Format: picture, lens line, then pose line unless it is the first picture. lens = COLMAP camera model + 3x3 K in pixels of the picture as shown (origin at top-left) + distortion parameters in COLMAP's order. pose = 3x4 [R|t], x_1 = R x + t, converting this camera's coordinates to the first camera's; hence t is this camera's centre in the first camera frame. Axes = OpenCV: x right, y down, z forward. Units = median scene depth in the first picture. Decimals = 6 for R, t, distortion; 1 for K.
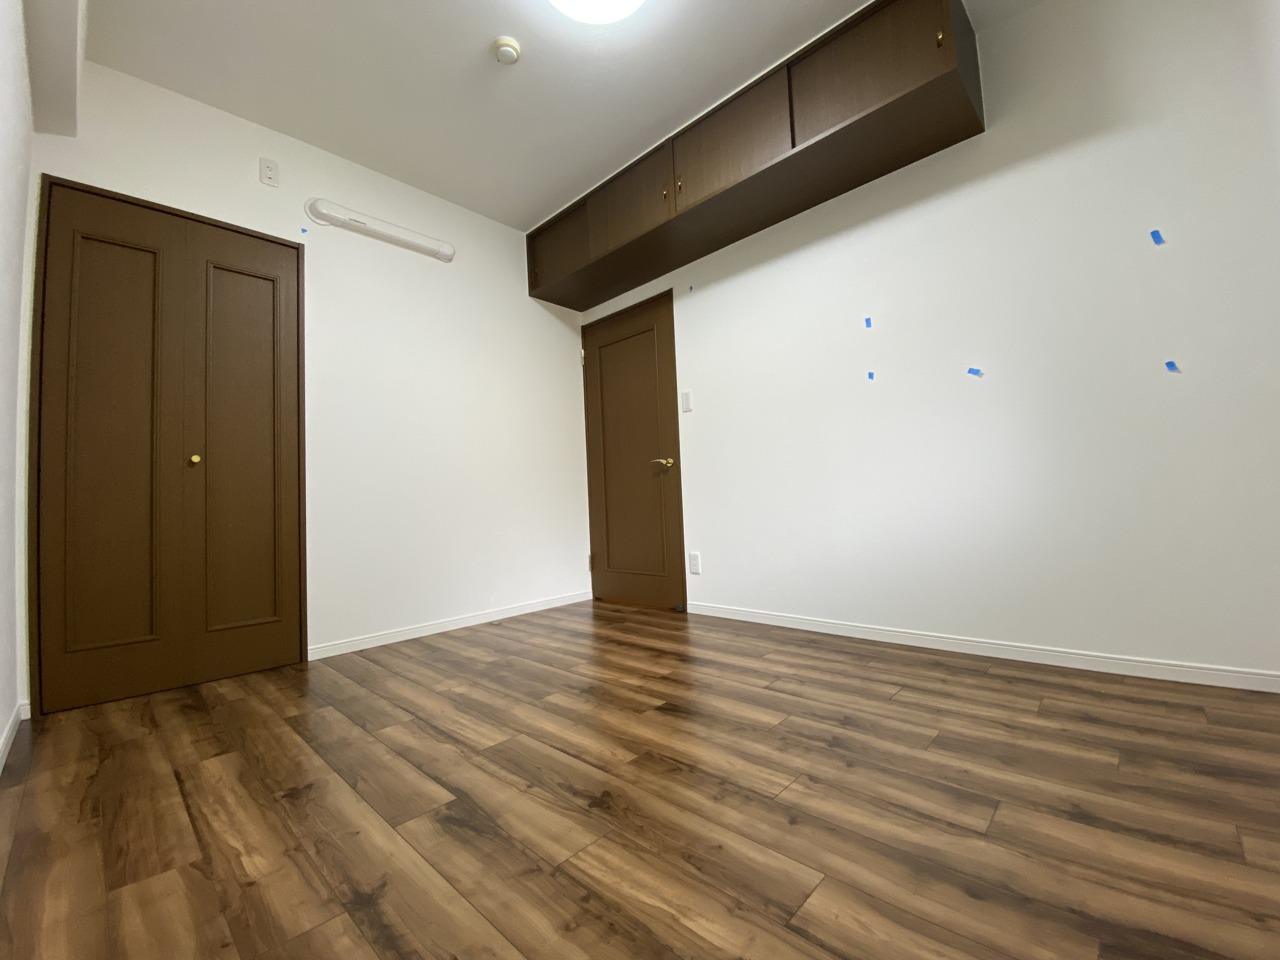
lens RADIAL K [[519.7, 0, 643.2], [0, 519.7, 476.2], [0, 0, 1]] dist [0.009093, -0.013528]
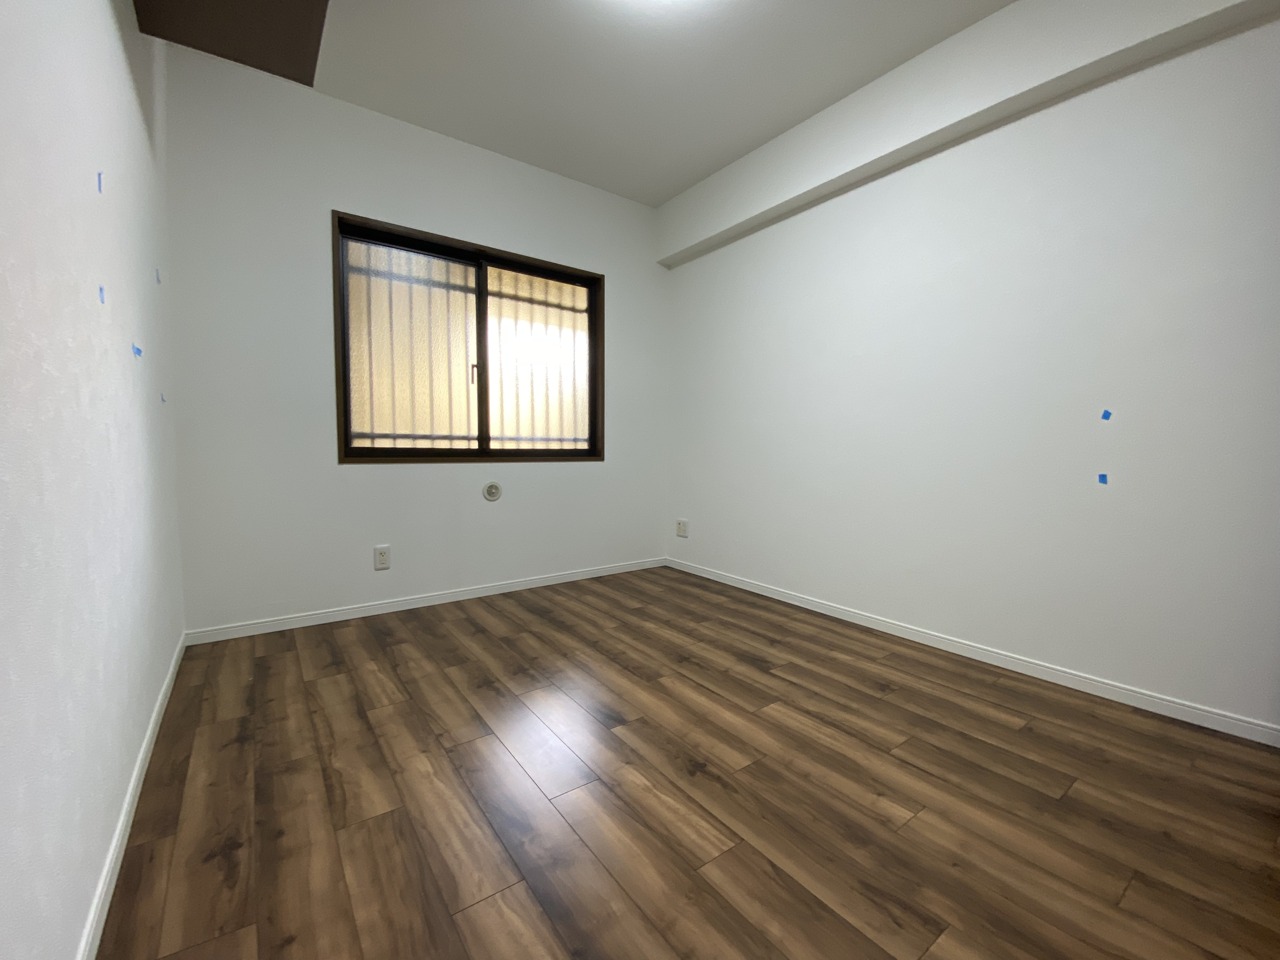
lens RADIAL K [[519.7, 0, 643.2], [0, 519.7, 476.2], [0, 0, 1]] dist [0.009093, -0.013528]
pose [[-0.984021, 0.026022, 0.176142, -0.203275], [0.025110, 0.999657, -0.007405, -0.009635], [-0.176274, -0.002864, -0.984337, 2.049043]]
